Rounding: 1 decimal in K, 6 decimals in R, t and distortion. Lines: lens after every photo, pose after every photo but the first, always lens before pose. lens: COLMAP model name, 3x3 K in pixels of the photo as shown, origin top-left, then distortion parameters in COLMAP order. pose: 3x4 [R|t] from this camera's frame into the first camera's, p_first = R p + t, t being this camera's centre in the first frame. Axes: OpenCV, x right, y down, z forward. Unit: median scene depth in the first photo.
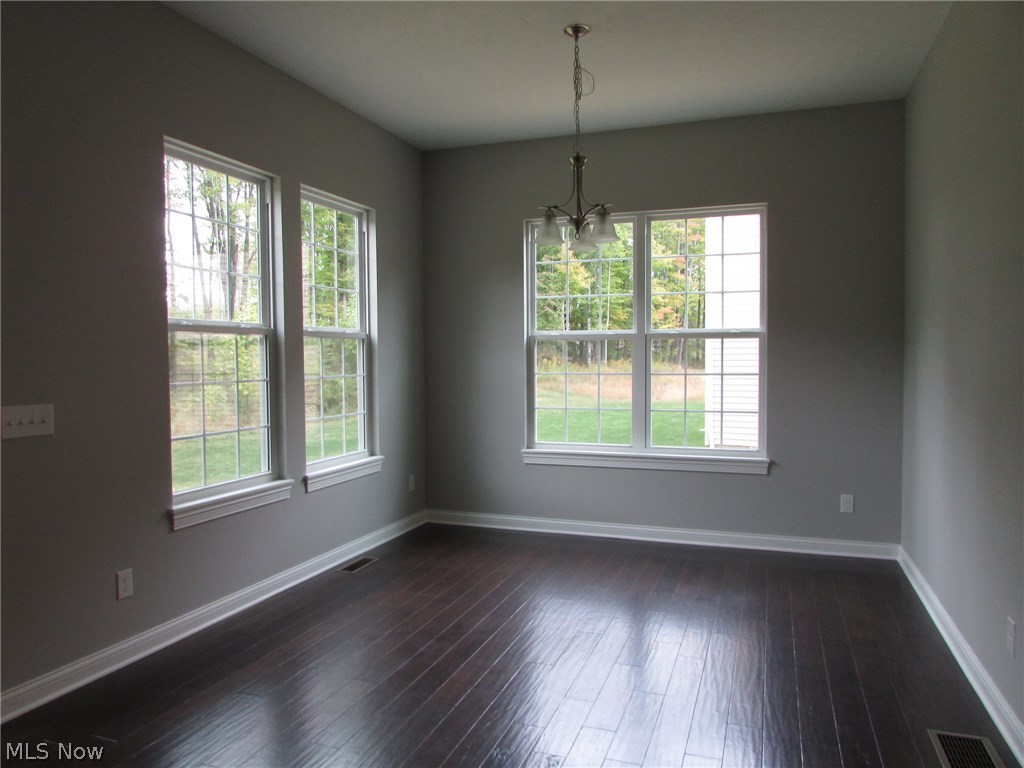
lens RADIAL K [[731.2, 0, 511.6], [0, 731.2, 385.6], [0, 0, 1]] dist [-0.009276, -0.000666]
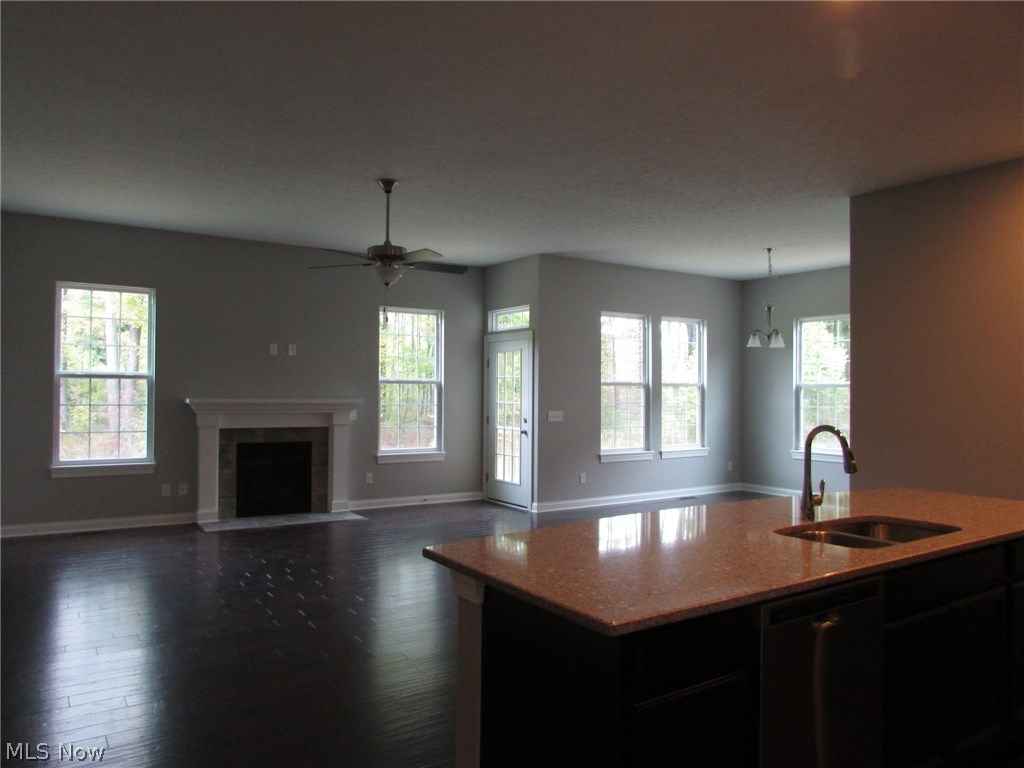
lens RADIAL K [[731.2, 0, 511.7], [0, 731.2, 384.1], [0, 0, 1]] dist [-0.009276, -0.000666]
pose [[0.808902, 0.004278, -0.587928, 0.626486], [-0.032592, 0.998762, -0.037574, 0.022067], [0.587040, 0.049556, 0.808040, -1.008192]]
